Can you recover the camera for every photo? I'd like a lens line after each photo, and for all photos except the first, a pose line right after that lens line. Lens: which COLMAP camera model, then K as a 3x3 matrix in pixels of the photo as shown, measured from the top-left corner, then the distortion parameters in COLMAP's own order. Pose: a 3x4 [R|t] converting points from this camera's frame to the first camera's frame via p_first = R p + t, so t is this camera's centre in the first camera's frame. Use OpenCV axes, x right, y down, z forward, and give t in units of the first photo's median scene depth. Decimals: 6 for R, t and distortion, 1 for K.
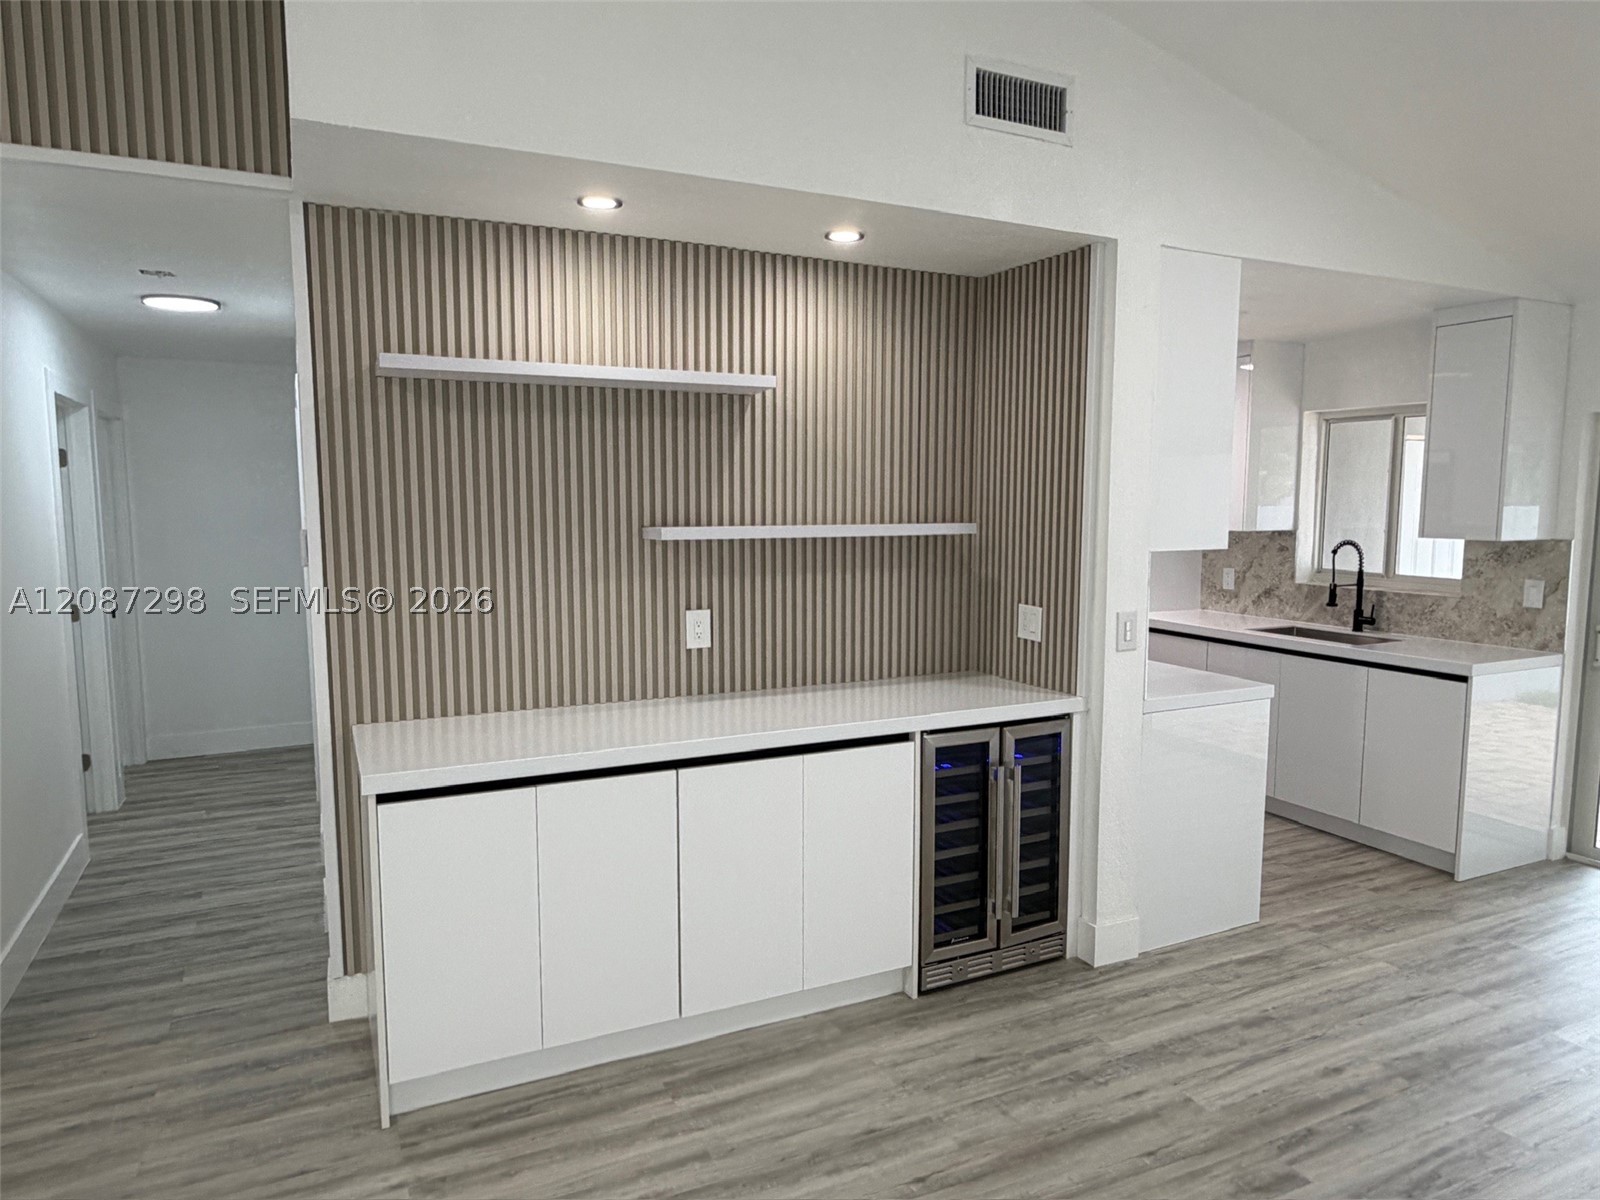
lens RADIAL K [[1015.0, 0, 791.9], [0, 1015.0, 604.6], [0, 0, 1]] dist [-0.003280, 0.004450]
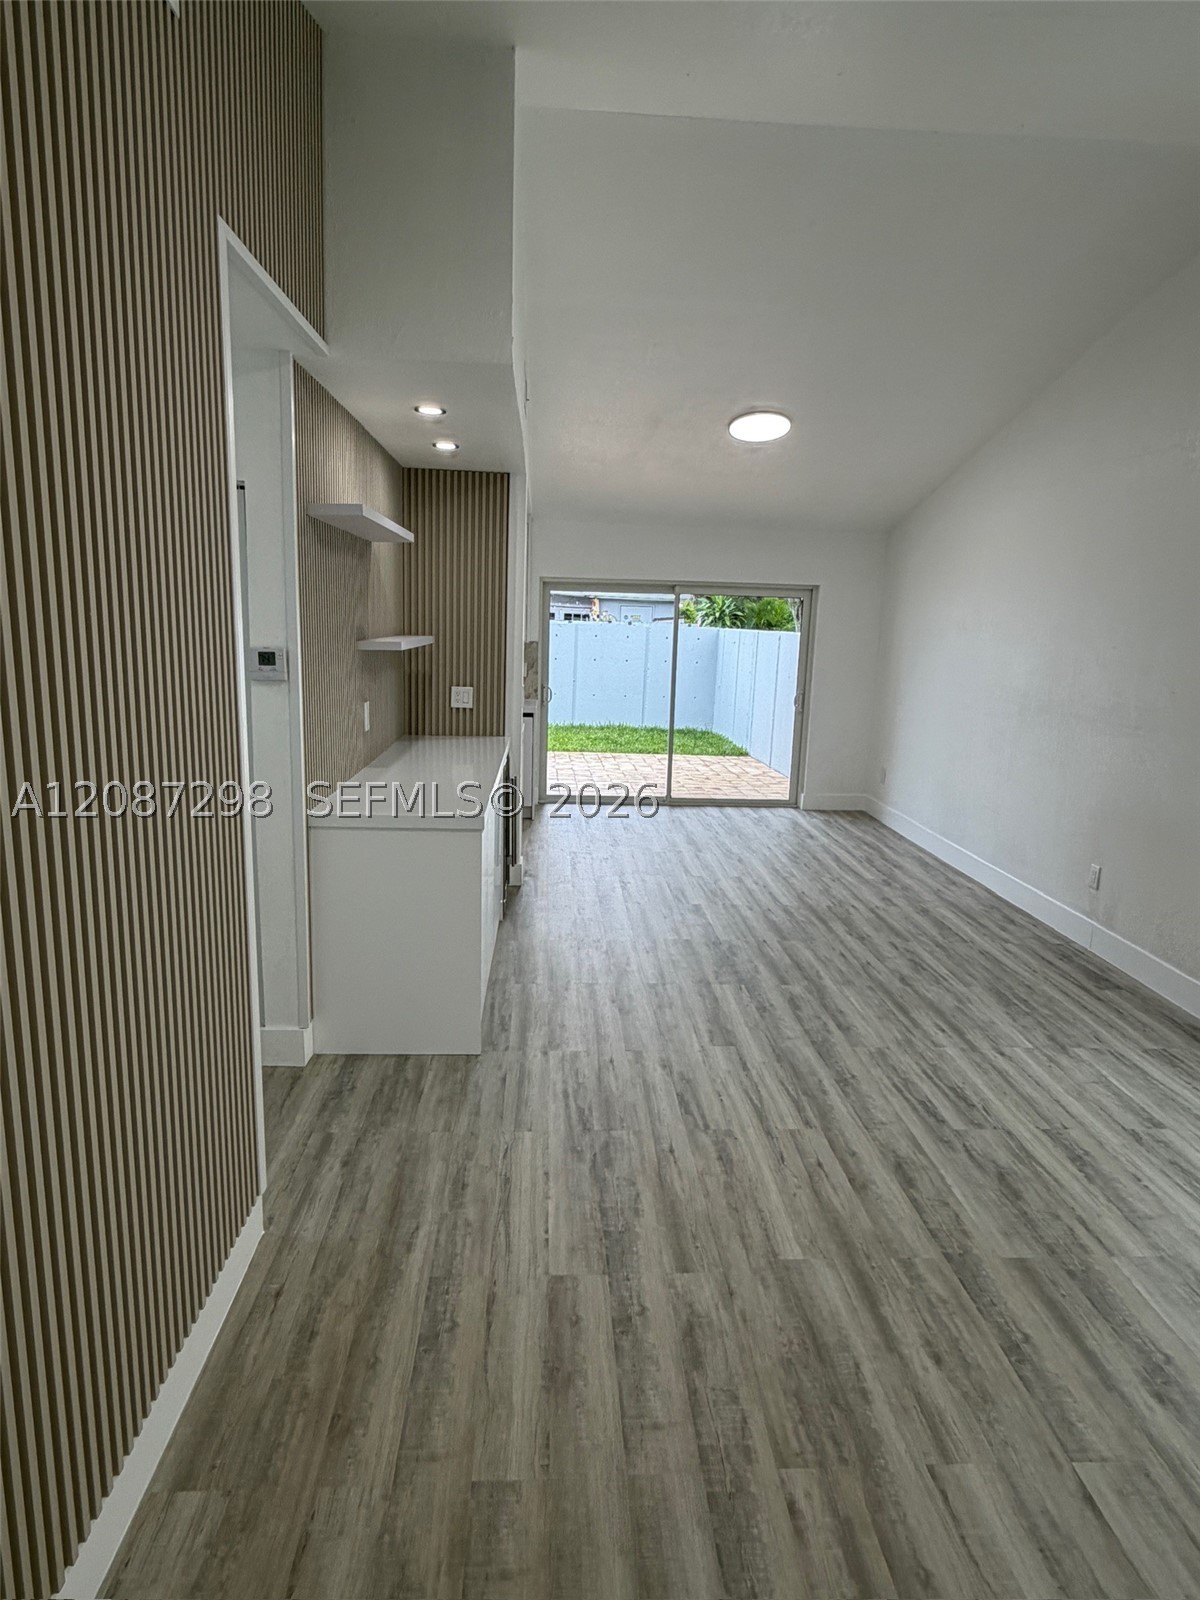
lens RADIAL K [[940.8, 0, 600.0], [0, 940.8, 800.0], [0, 0, 1]] dist [0.000032, 0.001133]
pose [[0.382765, -0.164990, 0.908994, -1.136477], [0.067818, 0.986287, 0.150462, -0.033290], [-0.921353, 0.004055, 0.388705, 0.226356]]
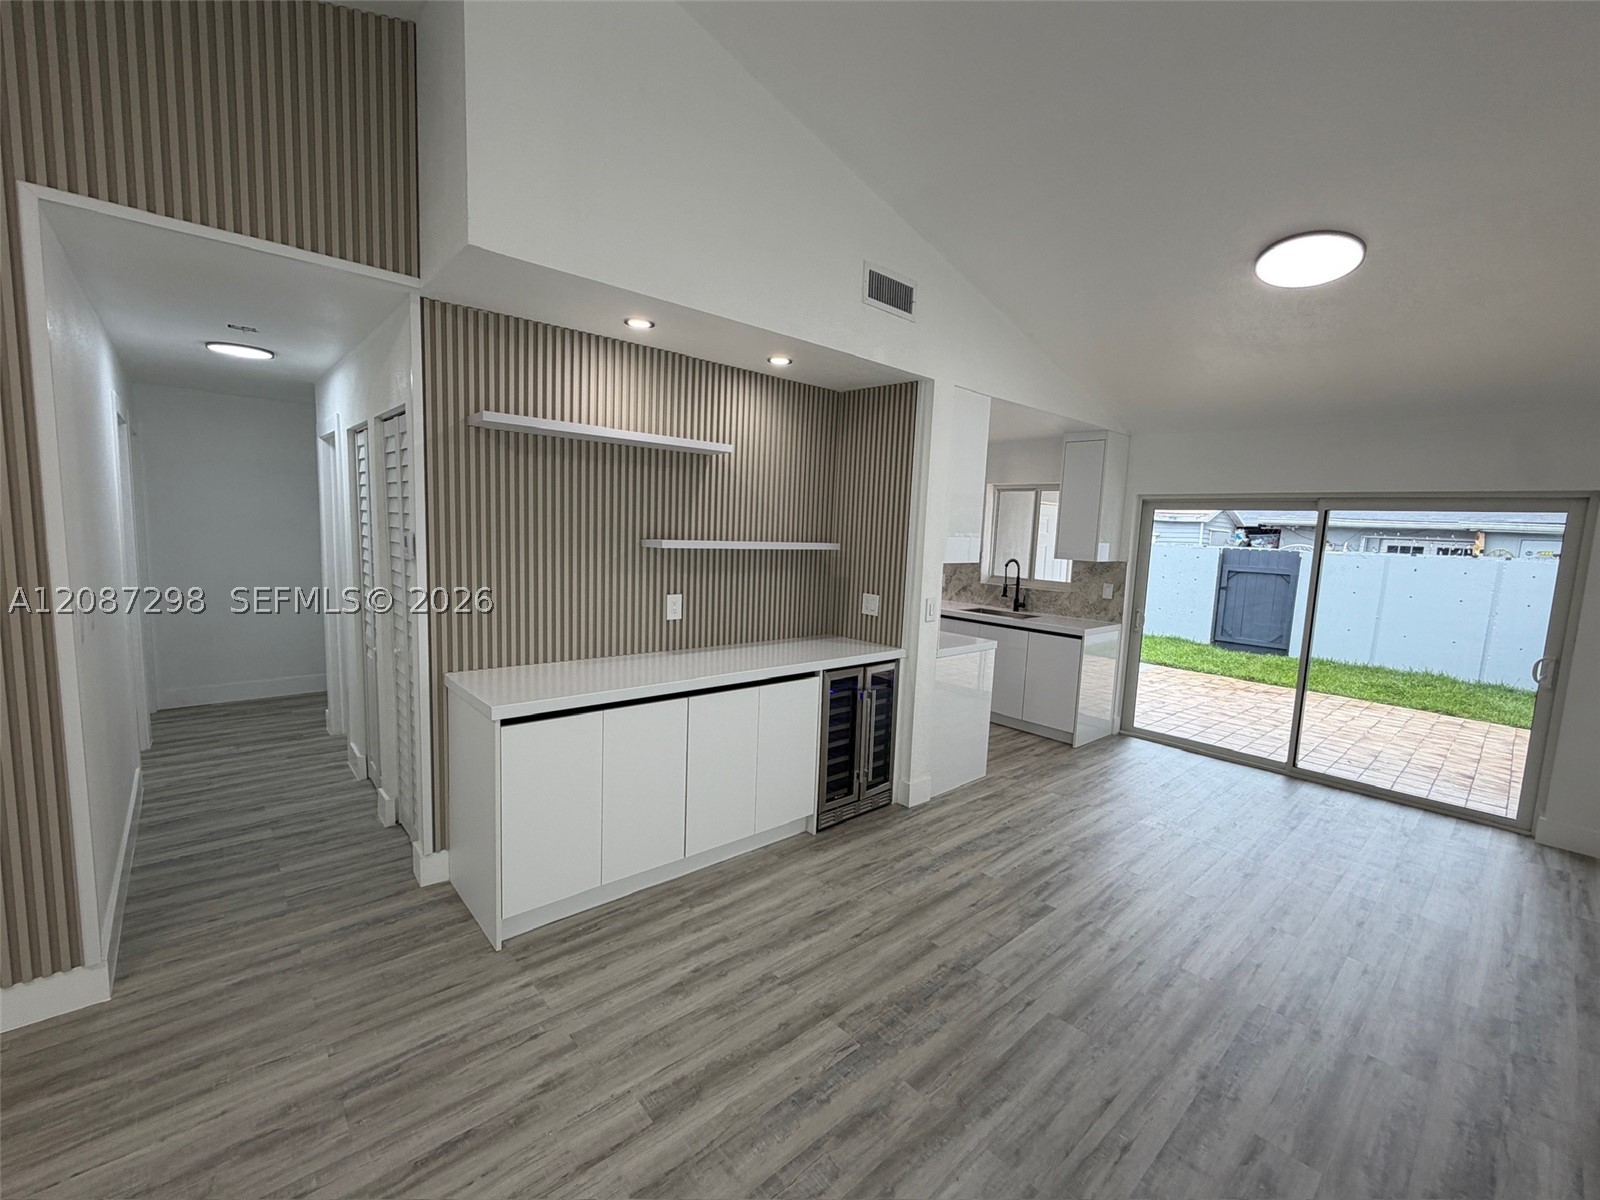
lens RADIAL K [[673.1, 0, 799.2], [0, 673.1, 600.9], [0, 0, 1]] dist [0.000947, 0.000274]
pose [[0.960102, 0.009131, 0.279501, -0.195839], [-0.012340, 0.999877, 0.009723, 0.002853], [-0.279378, -0.012784, 0.960096, -0.025043]]
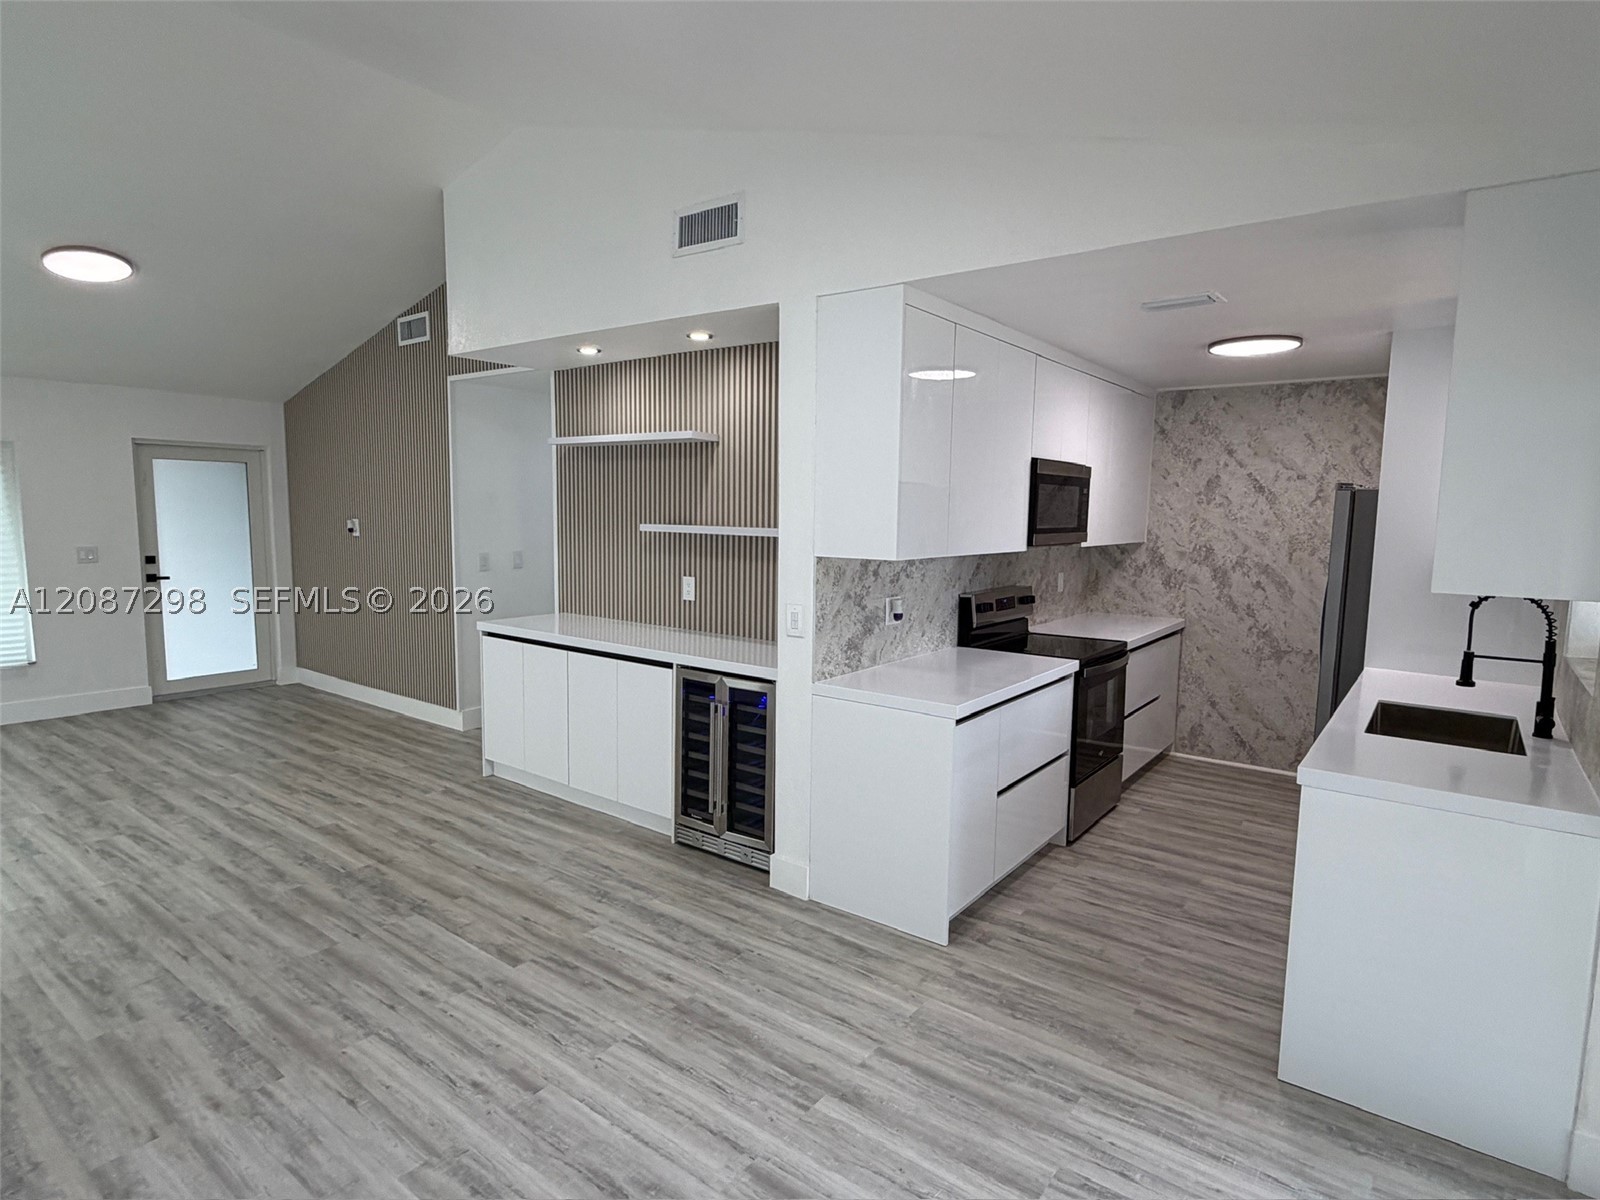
lens RADIAL K [[871.5, 0, 798.6], [0, 871.5, 603.8], [0, 0, 1]] dist [0.000528, -0.000190]
pose [[0.454949, 0.106308, -0.884149, 1.227066], [-0.109610, 0.991984, 0.062872, -0.058582], [0.883746, 0.068308, 0.462955, 0.513098]]
